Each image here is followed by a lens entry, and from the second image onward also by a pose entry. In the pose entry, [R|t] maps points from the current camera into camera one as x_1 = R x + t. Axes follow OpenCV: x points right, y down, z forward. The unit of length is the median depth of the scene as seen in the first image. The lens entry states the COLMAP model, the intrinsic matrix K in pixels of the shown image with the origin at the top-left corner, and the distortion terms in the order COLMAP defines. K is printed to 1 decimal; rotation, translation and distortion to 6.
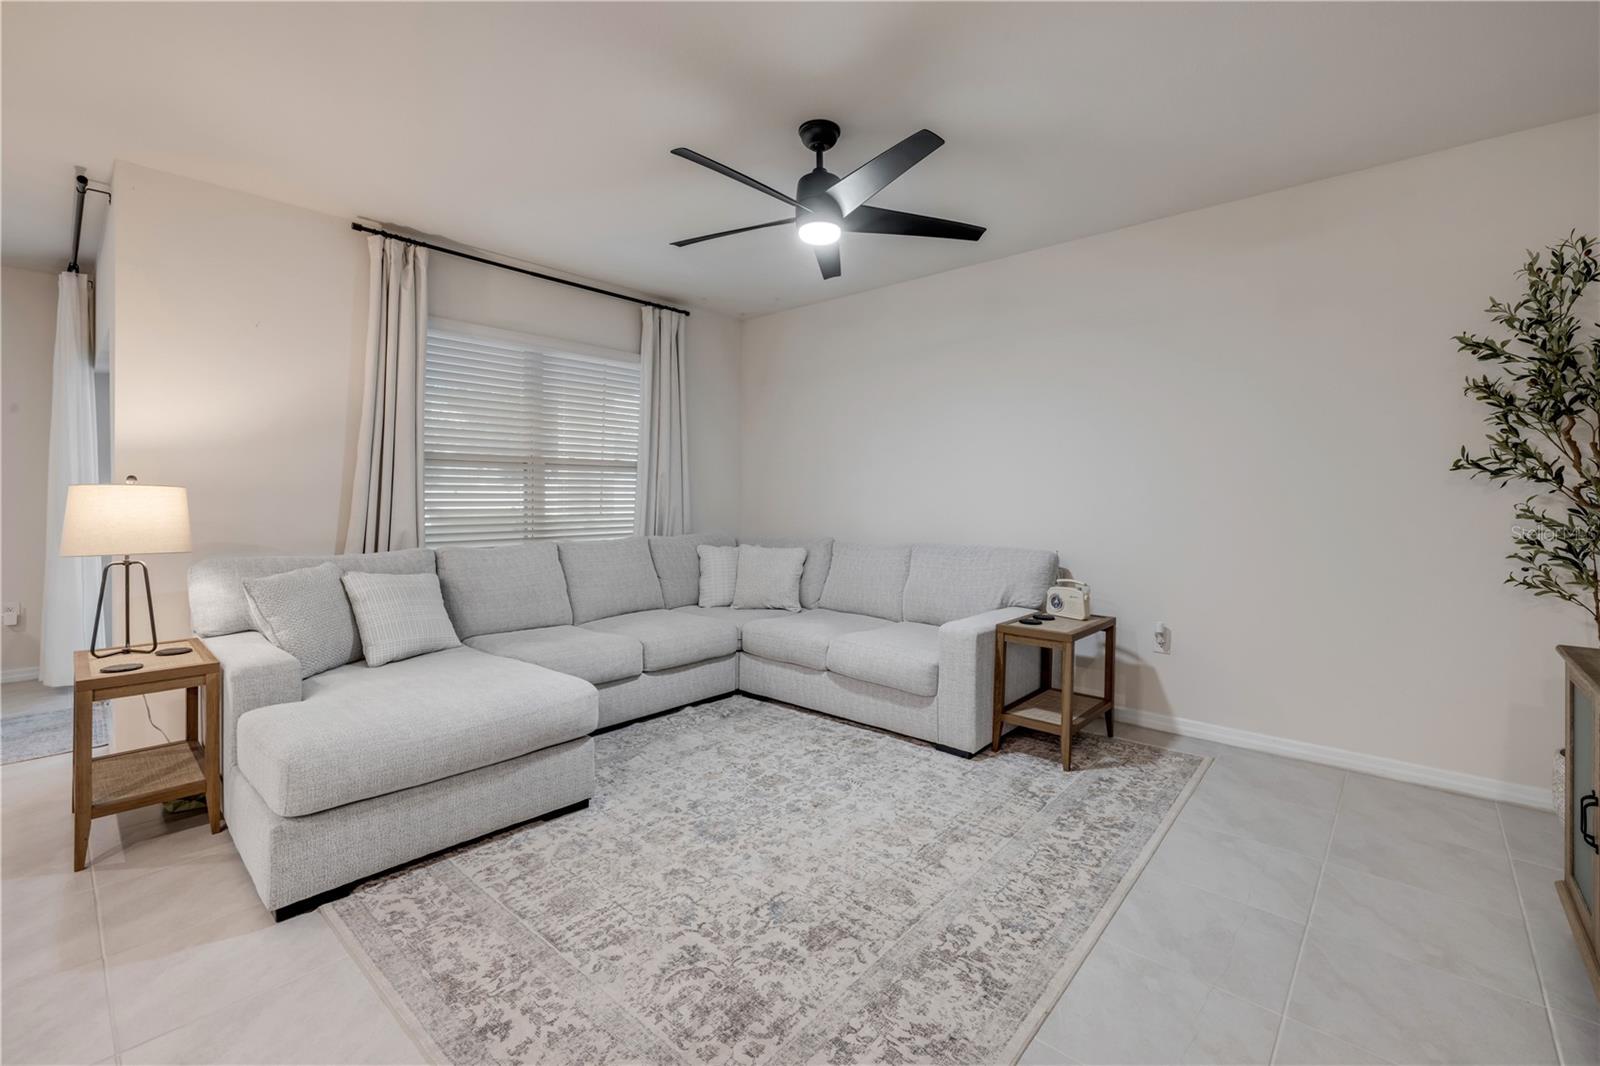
lens RADIAL K [[682.6, 0, 796.2], [0, 682.6, 501.6], [0, 0, 1]] dist [-0.001687, -0.000003]
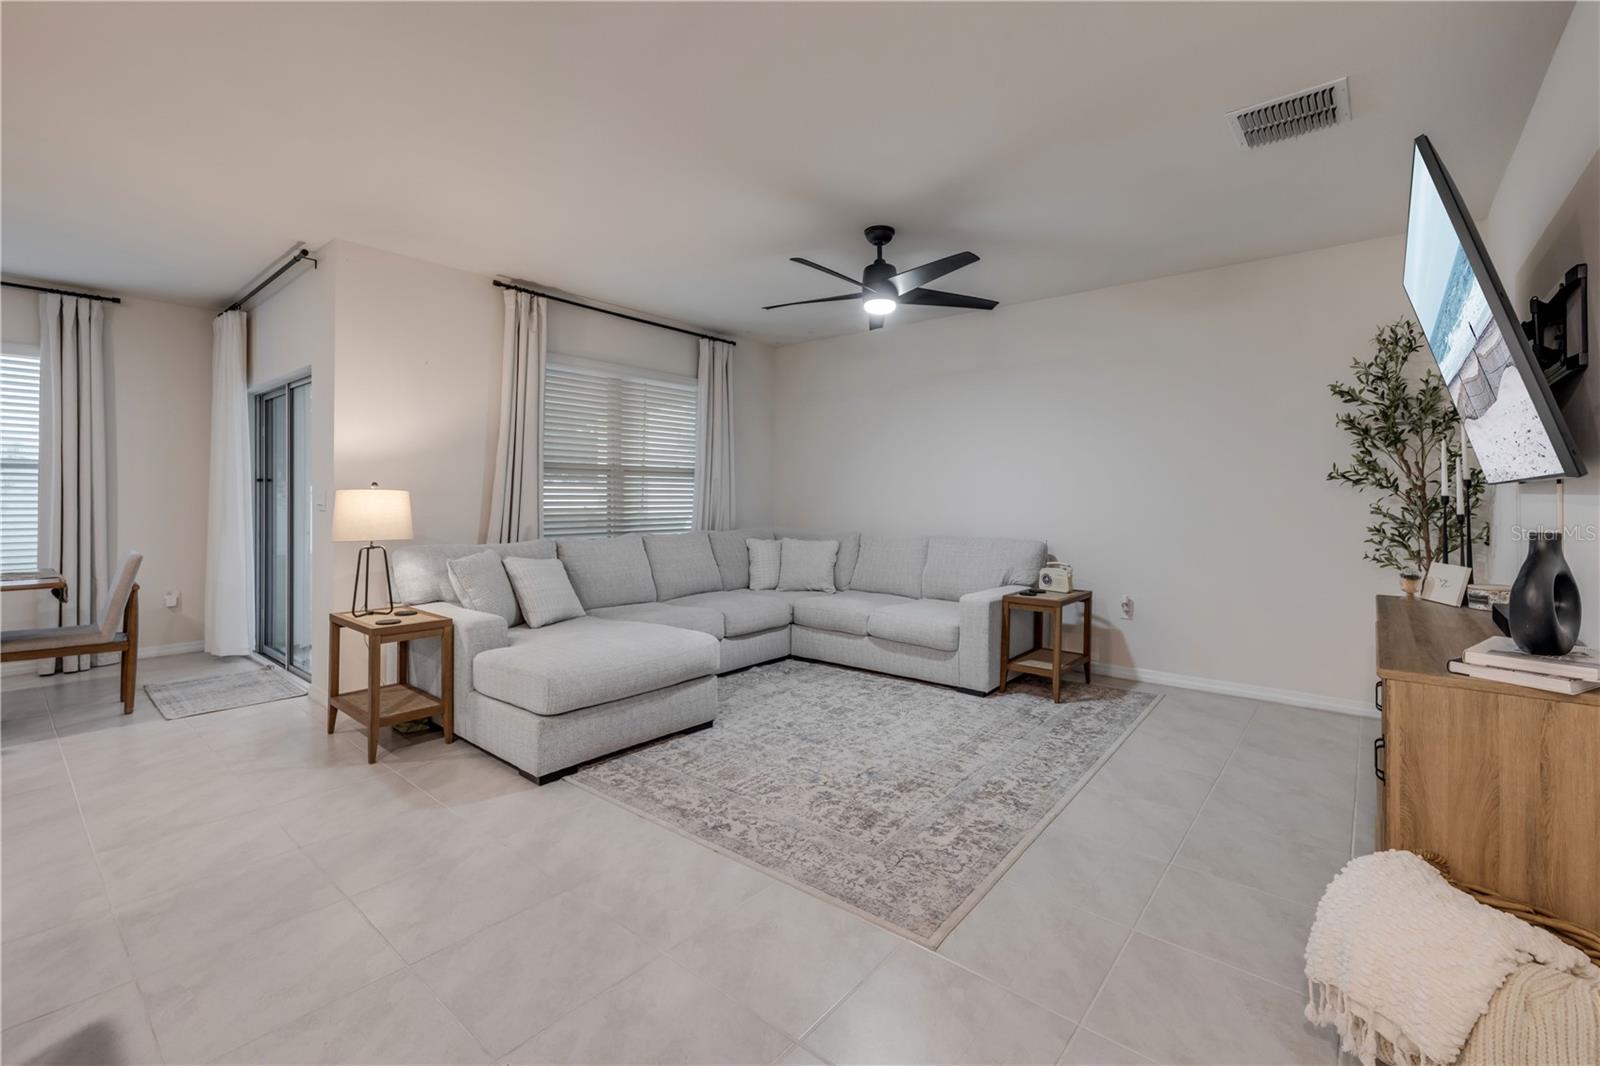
lens RADIAL K [[685.9, 0, 795.2], [0, 685.9, 498.6], [0, 0, 1]] dist [-0.002059, 0.000321]
pose [[0.999284, 0.000647, 0.037820, -0.194927], [-0.000423, 0.999982, -0.005922, 0.001478], [-0.037823, 0.005902, 0.999267, -0.380206]]
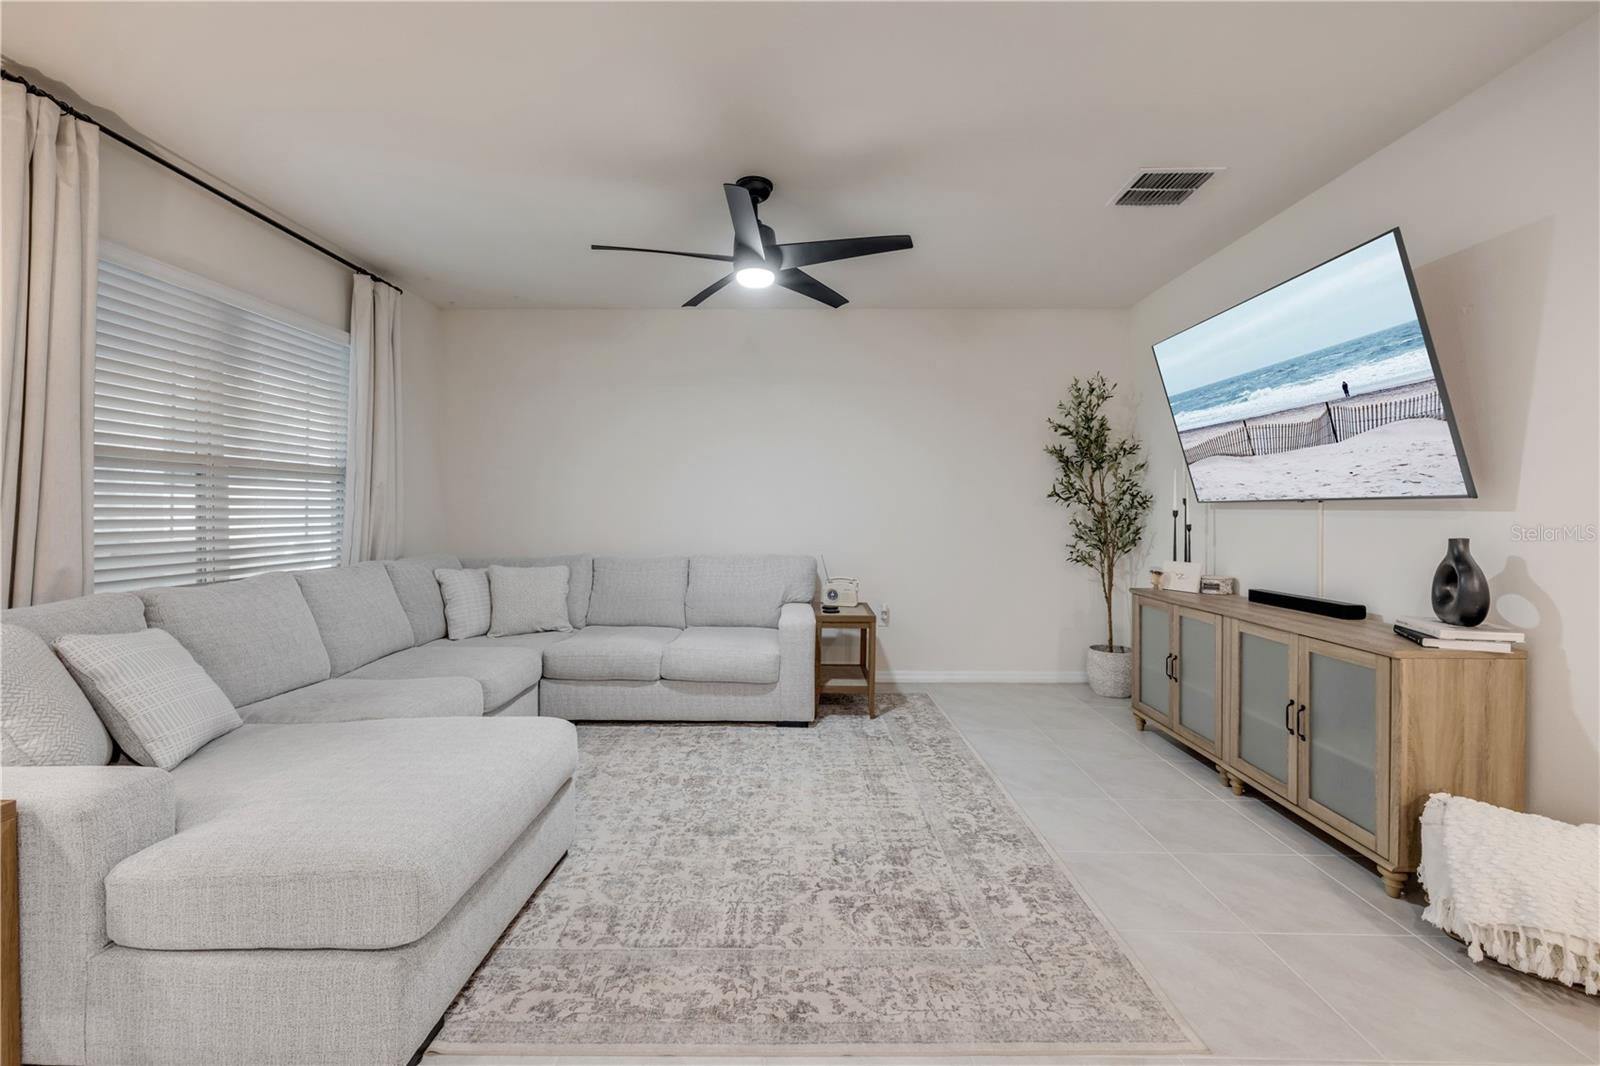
lens RADIAL K [[679.1, 0, 796.2], [0, 679.1, 522.1], [0, 0, 1]] dist [-0.001573, -0.000464]
pose [[0.752697, -0.010439, 0.658284, -0.675987], [0.004203, 0.999930, 0.011050, -0.004373], [-0.658353, -0.005550, 0.752688, 0.120514]]
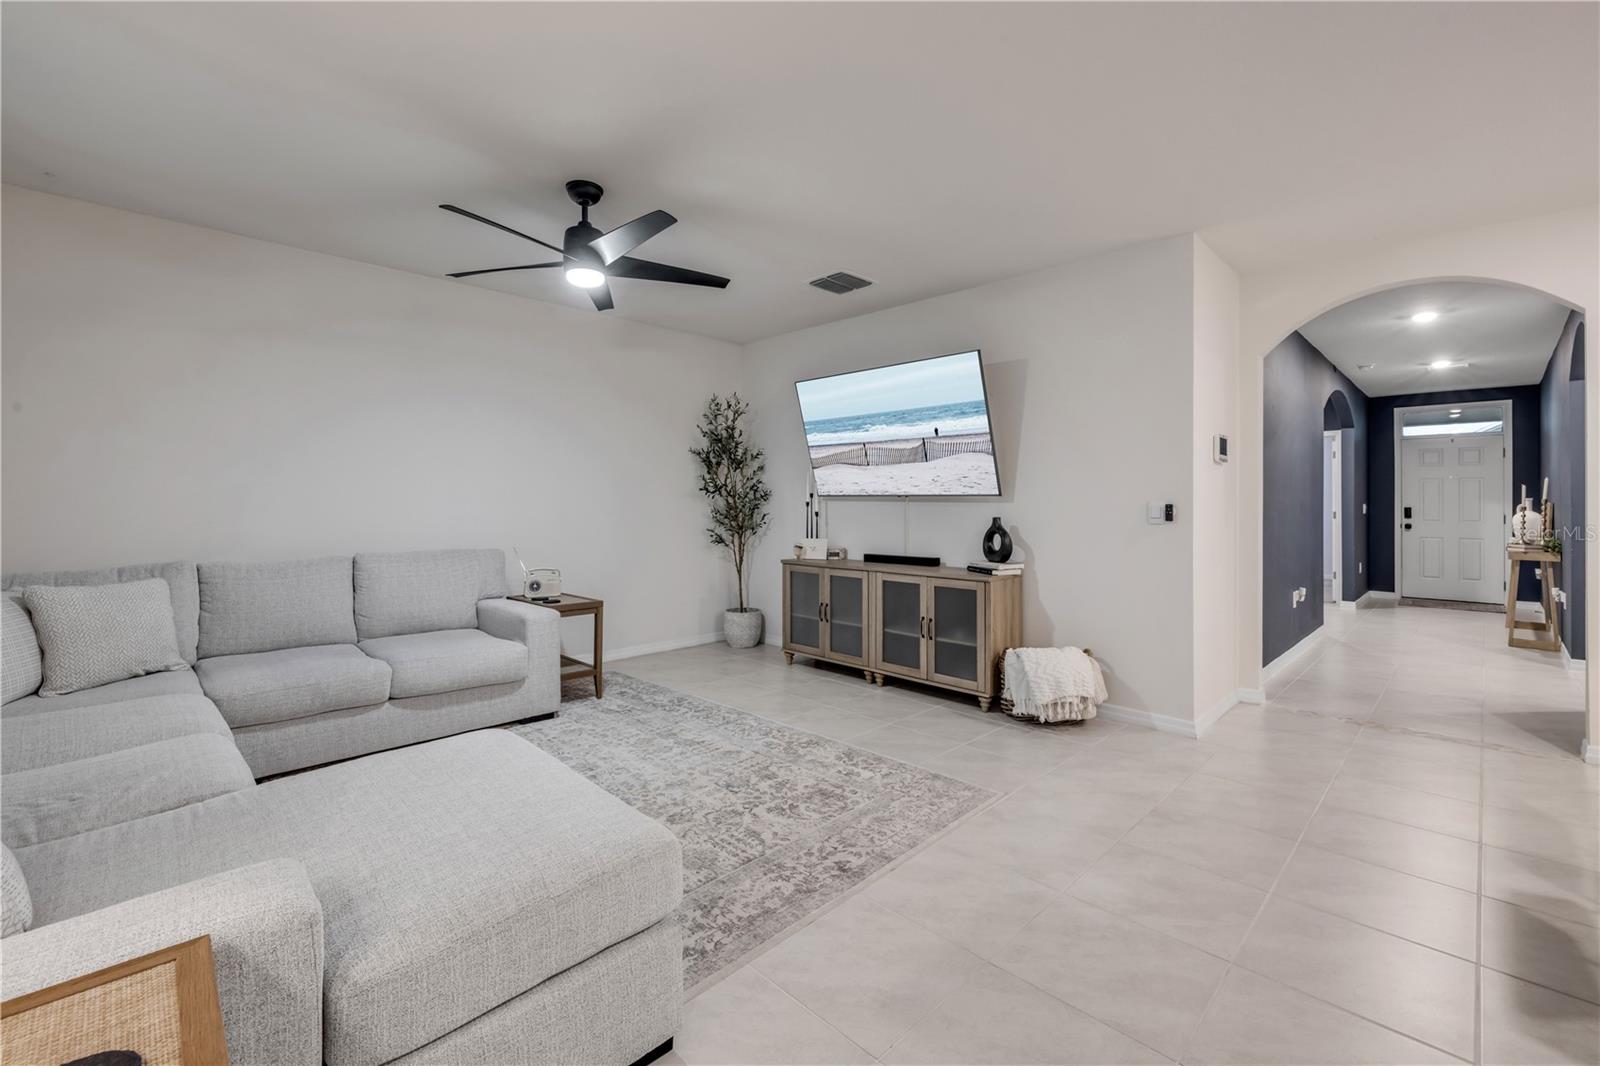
lens RADIAL K [[680.1, 0, 797.6], [0, 680.1, 498.2], [0, 0, 1]] dist [-0.001752, 0.000108]
pose [[0.053448, 0.005115, 0.998558, -1.139237], [0.003891, 0.999978, -0.005331, -0.009812], [-0.998563, 0.004170, 0.053427, 0.599967]]
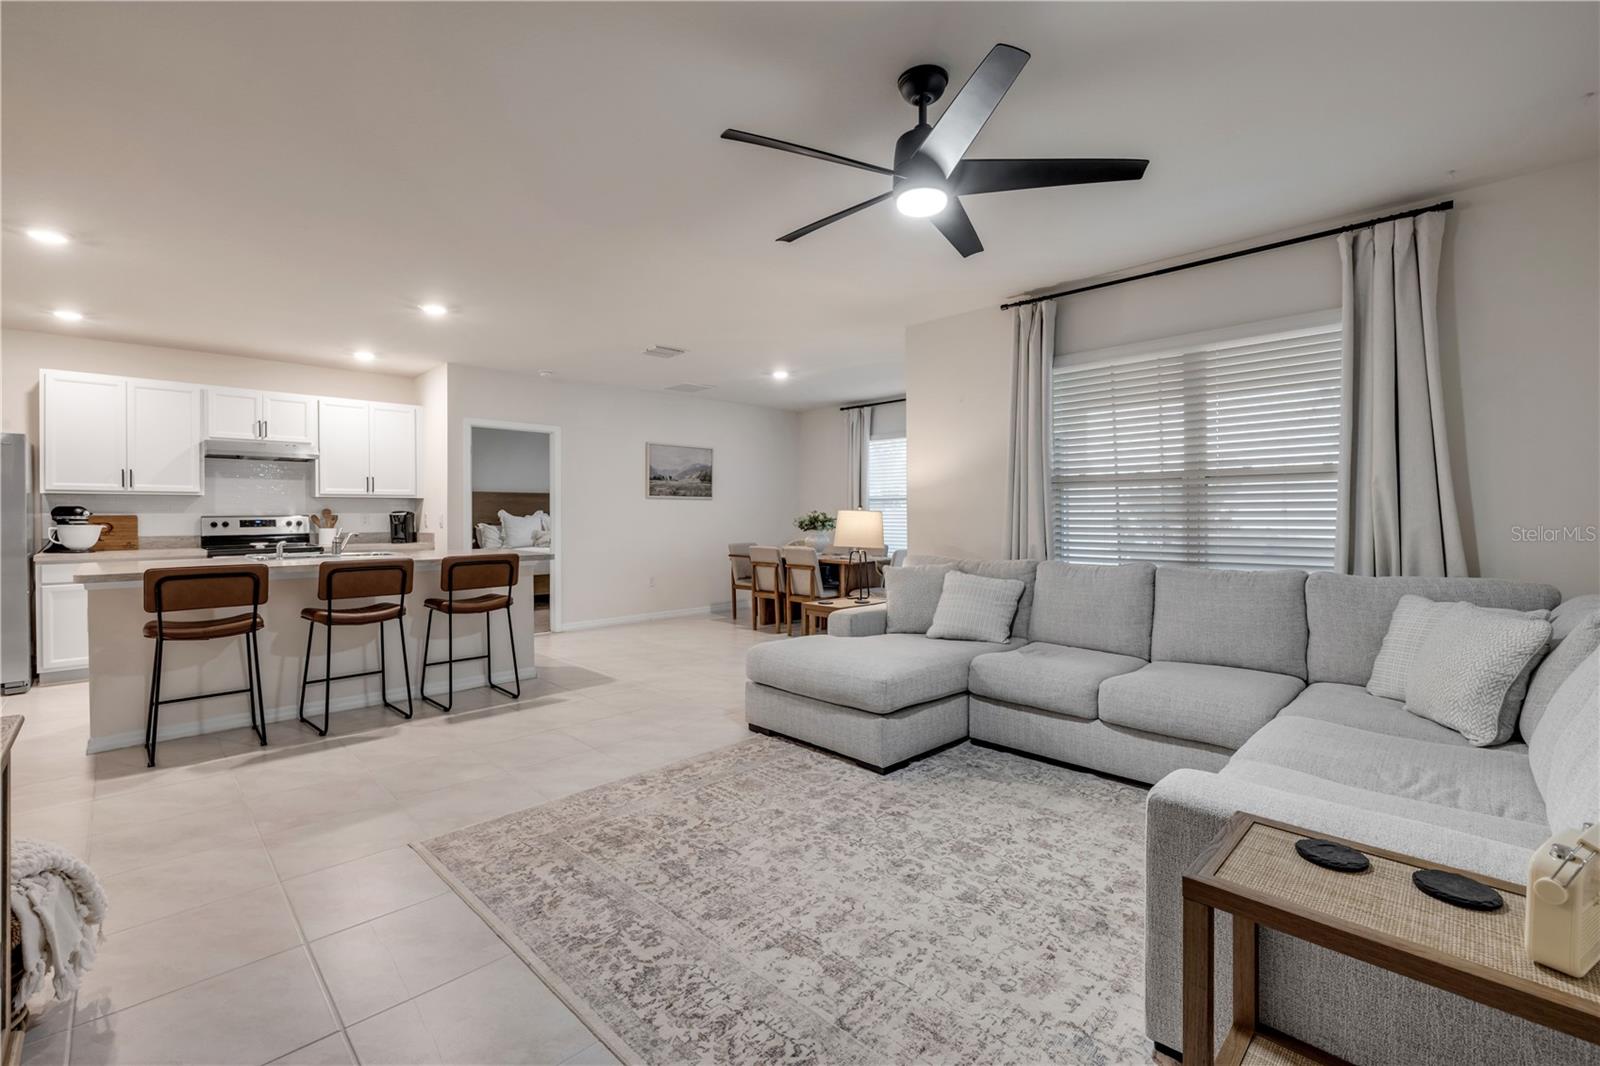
lens RADIAL K [[689.6, 0, 800.5], [0, 689.6, 516.4], [0, 0, 1]] dist [-0.001747, -0.000135]
pose [[-0.054601, -0.000812, -0.998508, 0.923395], [-0.004003, 0.999992, -0.000594, -0.005462], [0.998500, 0.003965, -0.054604, 0.930998]]
